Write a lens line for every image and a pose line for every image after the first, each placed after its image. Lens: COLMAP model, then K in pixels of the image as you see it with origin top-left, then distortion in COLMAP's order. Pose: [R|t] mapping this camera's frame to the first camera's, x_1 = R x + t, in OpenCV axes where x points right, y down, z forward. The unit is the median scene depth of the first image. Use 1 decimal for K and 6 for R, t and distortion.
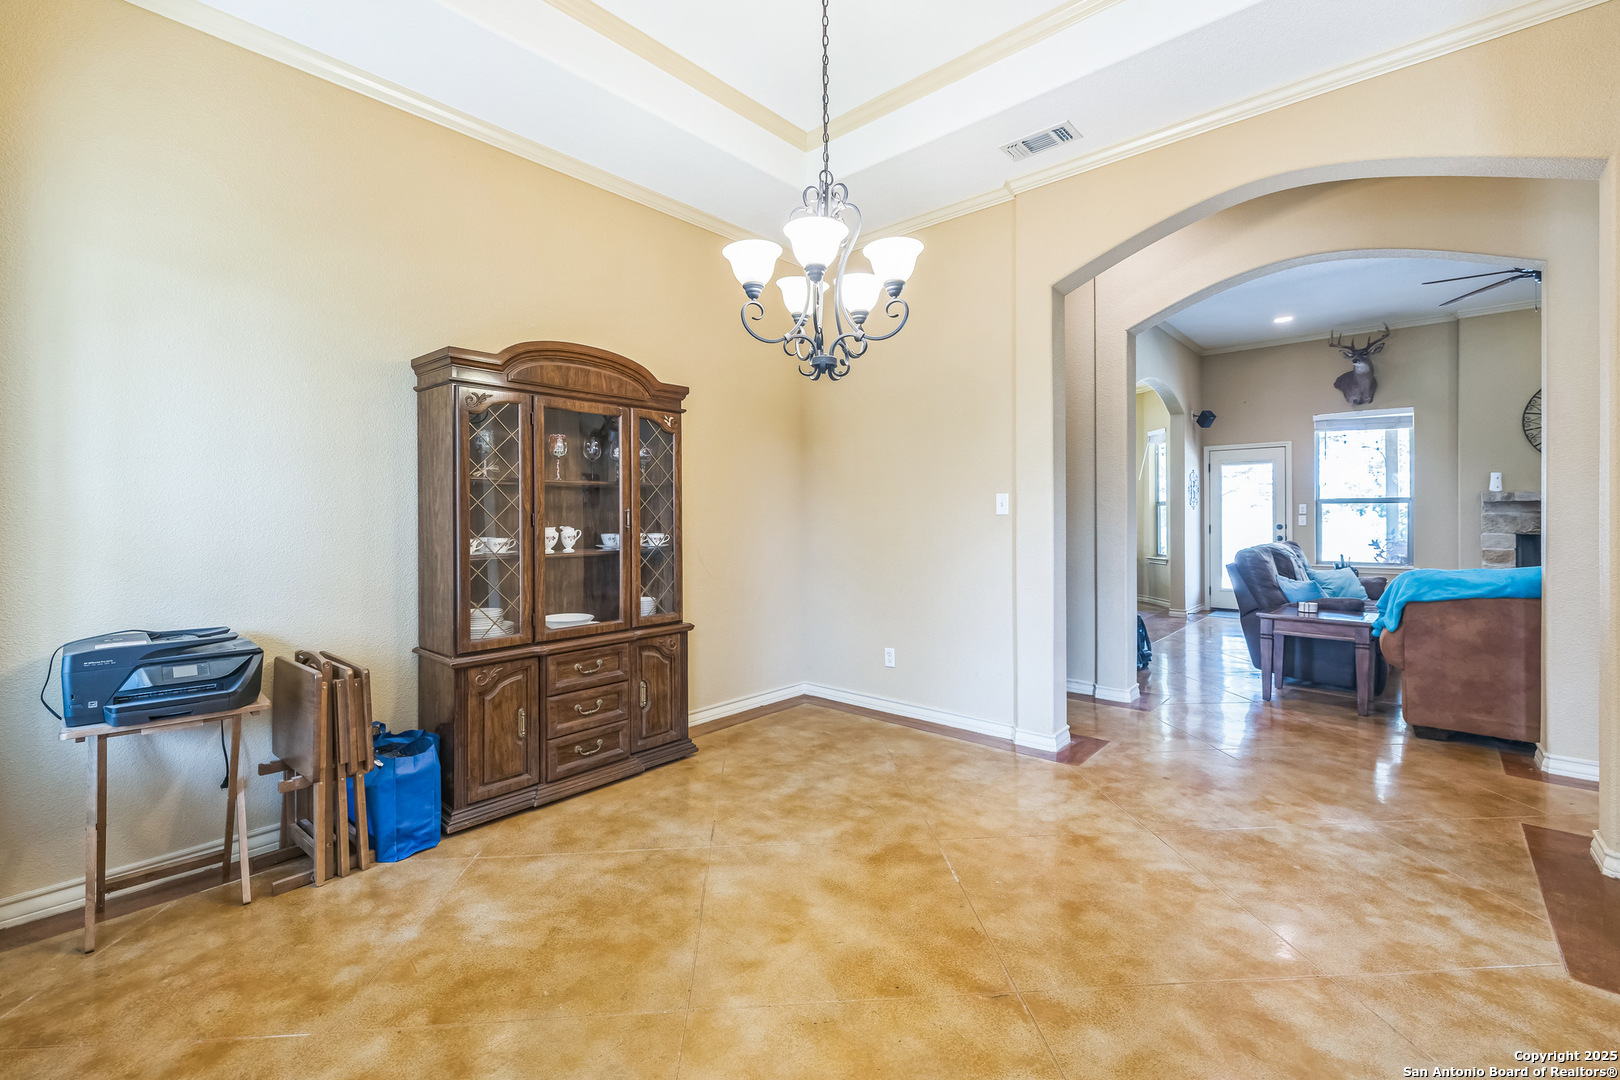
lens RADIAL K [[696.1, 0, 812.2], [0, 696.1, 522.0], [0, 0, 1]] dist [0.001224, -0.000055]
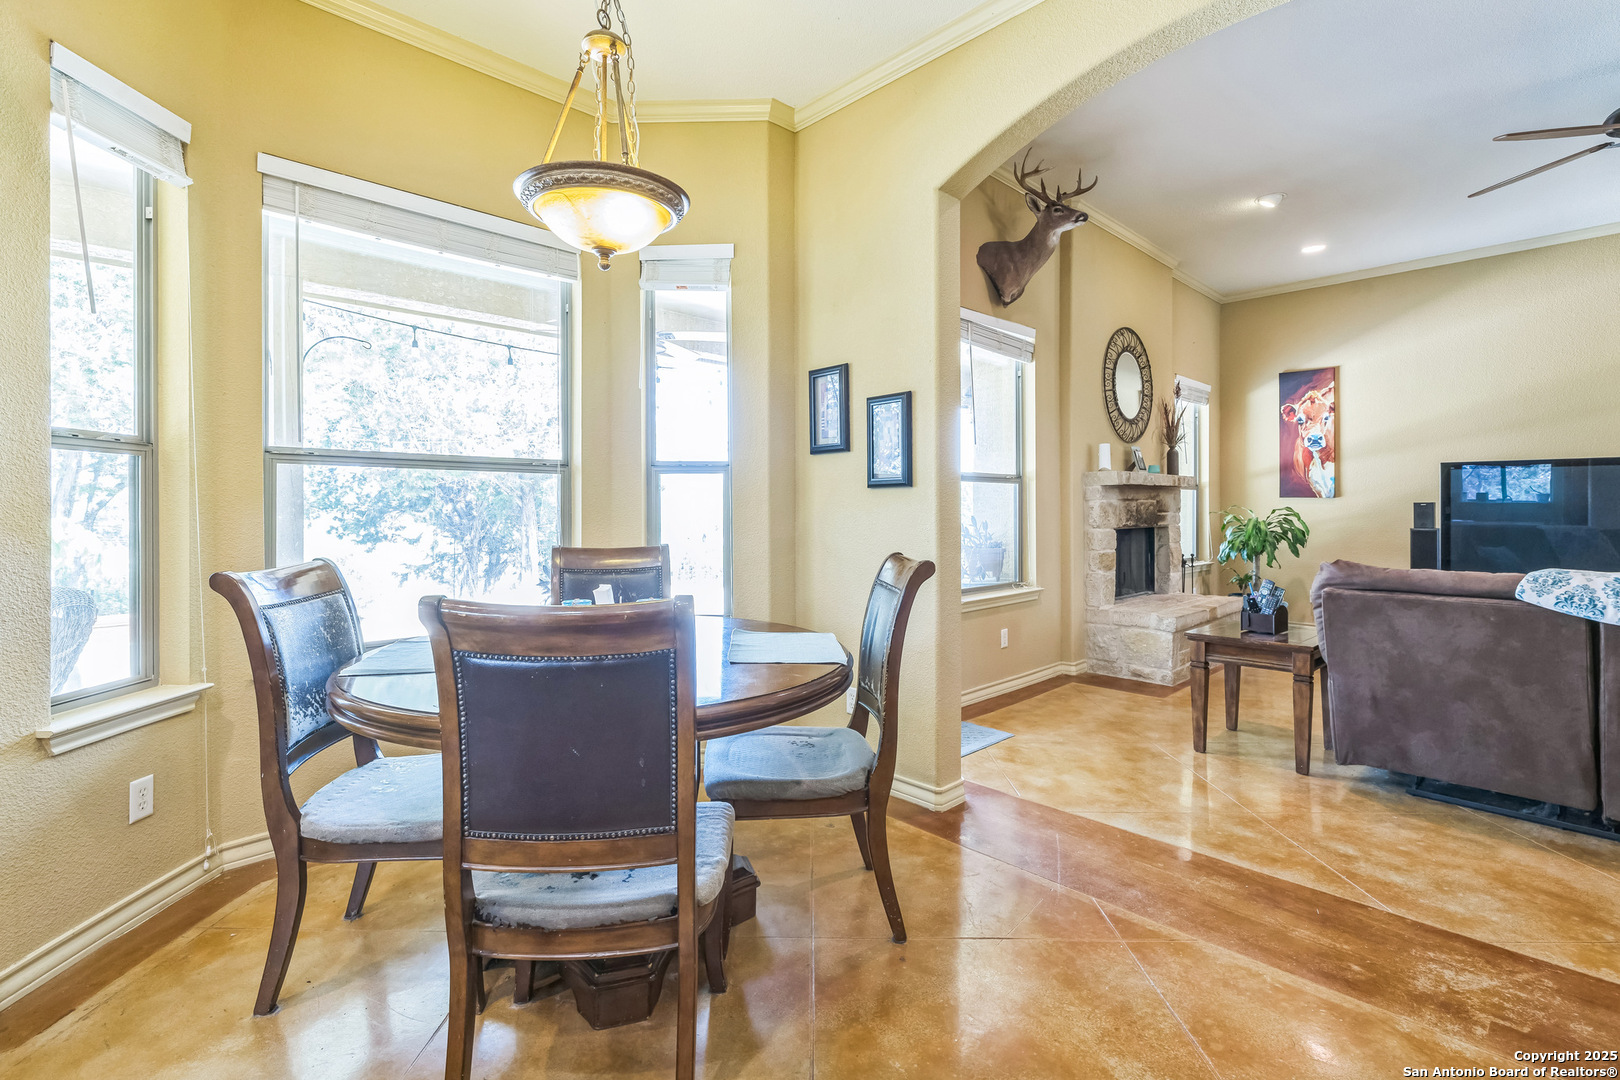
lens RADIAL K [[738.7, 0, 804.3], [0, 738.7, 500.7], [0, 0, 1]] dist [-0.036058, 0.000053]
pose [[0.097741, 0.000829, 0.995212, 0.466003], [0.002066, 0.999997, -0.001036, -0.028735], [-0.995210, 0.002157, 0.097739, 2.726254]]
